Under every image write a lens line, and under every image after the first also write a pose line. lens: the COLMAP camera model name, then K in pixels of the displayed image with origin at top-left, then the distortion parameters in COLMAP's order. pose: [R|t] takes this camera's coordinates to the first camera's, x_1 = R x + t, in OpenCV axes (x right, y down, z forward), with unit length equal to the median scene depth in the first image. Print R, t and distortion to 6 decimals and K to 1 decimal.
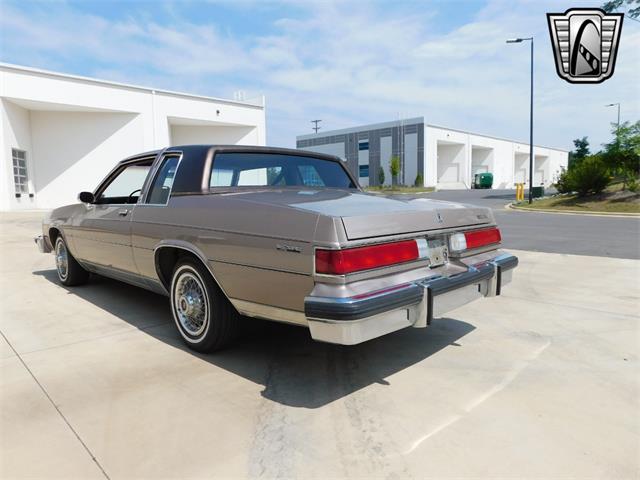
lens RADIAL K [[430.4, 0, 317.4], [0, 430.4, 238.1], [0, 0, 1]] dist [-0.054778, 0.051594]
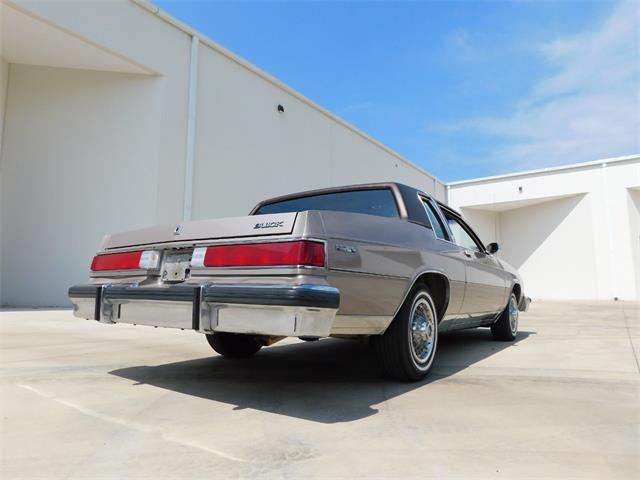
lens RADIAL K [[430.0, 0, 311.5], [0, 430.0, 244.2], [0, 0, 1]] dist [-0.052182, 0.049866]
pose [[0.166842, -0.097834, -0.981118, 0.106592], [-0.111635, 0.986792, -0.117383, 0.005213], [0.979644, 0.129111, 0.153717, 0.097965]]
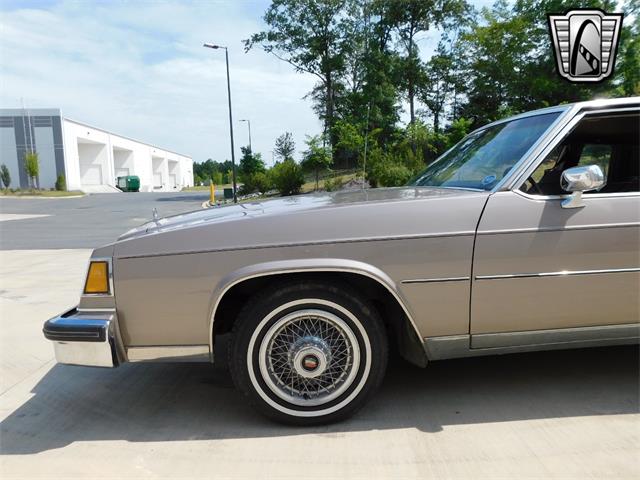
lens RADIAL K [[430.4, 0, 314.6], [0, 430.4, 235.7], [0, 0, 1]] dist [-0.054778, 0.051594]
pose [[0.656184, -0.078490, 0.750507, -0.145429], [0.090051, 0.995613, 0.025390, -0.009921], [-0.749208, 0.050923, 0.660374, 0.127387]]
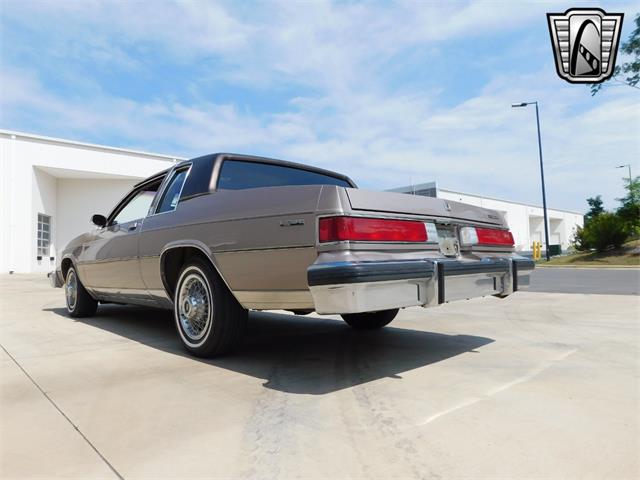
lens RADIAL K [[430.4, 0, 317.0], [0, 430.4, 237.7], [0, 0, 1]] dist [-0.054778, 0.051594]
pose [[0.999335, -0.010675, -0.034871, 0.001654], [0.005055, 0.987517, -0.157429, 0.014899], [0.036116, 0.157148, 0.986914, 0.002954]]
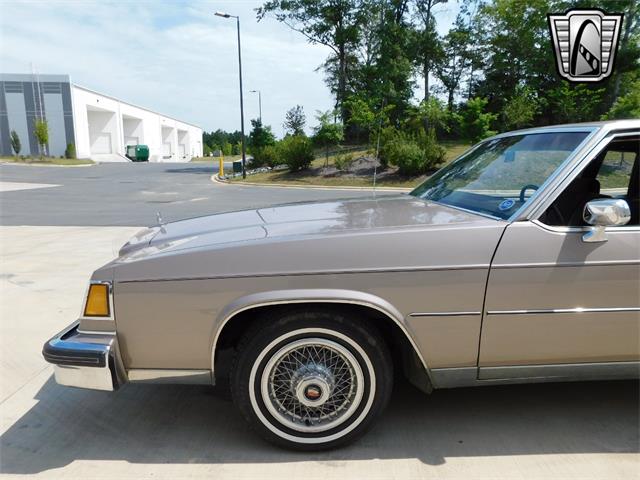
lens RADIAL K [[430.0, 0, 314.5], [0, 430.0, 235.7], [0, 0, 1]] dist [-0.052182, 0.049866]
pose [[0.672617, -0.104760, 0.732538, -0.142862], [0.061231, 0.994413, 0.085989, -0.017163], [-0.737453, -0.012984, 0.675274, 0.128796]]
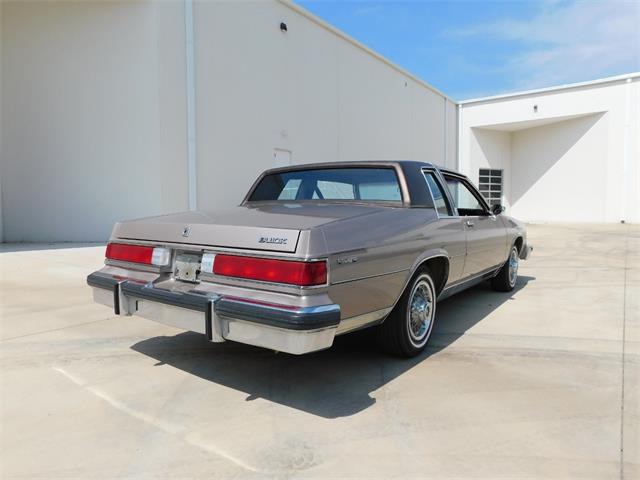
lens RADIAL K [[430.0, 0, 311.1], [0, 430.0, 241.6], [0, 0, 1]] dist [-0.052182, 0.049866]
pose [[0.149916, 0.083410, -0.985174, 0.109940], [-0.101963, 0.992426, 0.068508, -0.010329], [0.983427, 0.090181, 0.157286, 0.096418]]
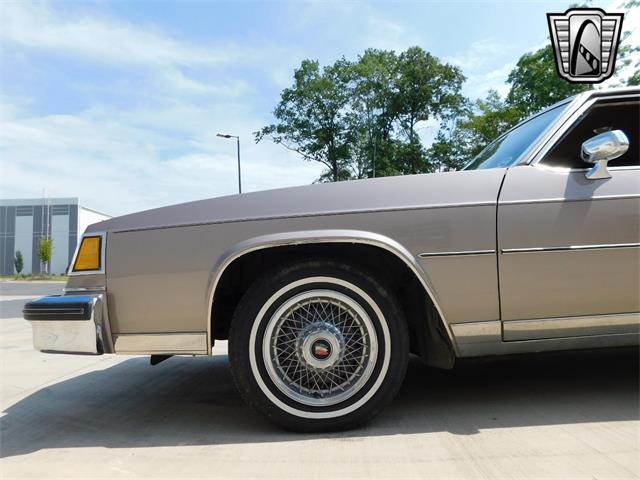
lens RADIAL K [[430.4, 0, 315.6], [0, 430.4, 235.5], [0, 0, 1]] dist [-0.054778, 0.051594]
pose [[0.668743, 0.066617, 0.740504, -0.142421], [0.099732, 0.978939, -0.178134, 0.004839], [-0.736775, 0.192977, 0.648015, 0.132190]]
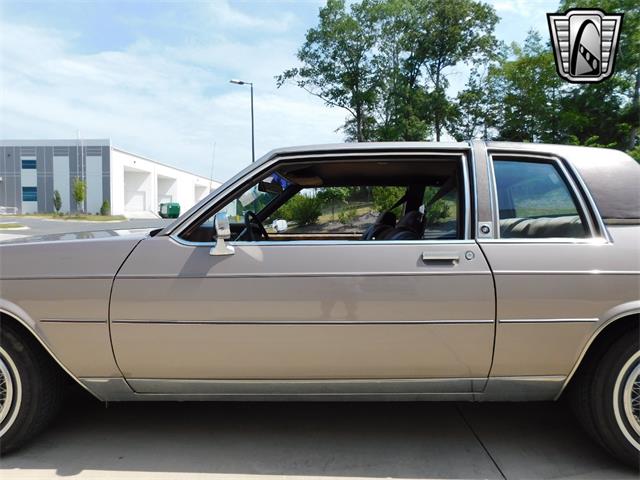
lens RADIAL K [[430.4, 0, 316.1], [0, 430.4, 235.6], [0, 0, 1]] dist [-0.054778, 0.051594]
pose [[0.729377, -0.004973, 0.684094, -0.106376], [0.056032, 0.997048, -0.052493, -0.007765], [-0.681813, 0.076619, 0.727503, 0.086078]]
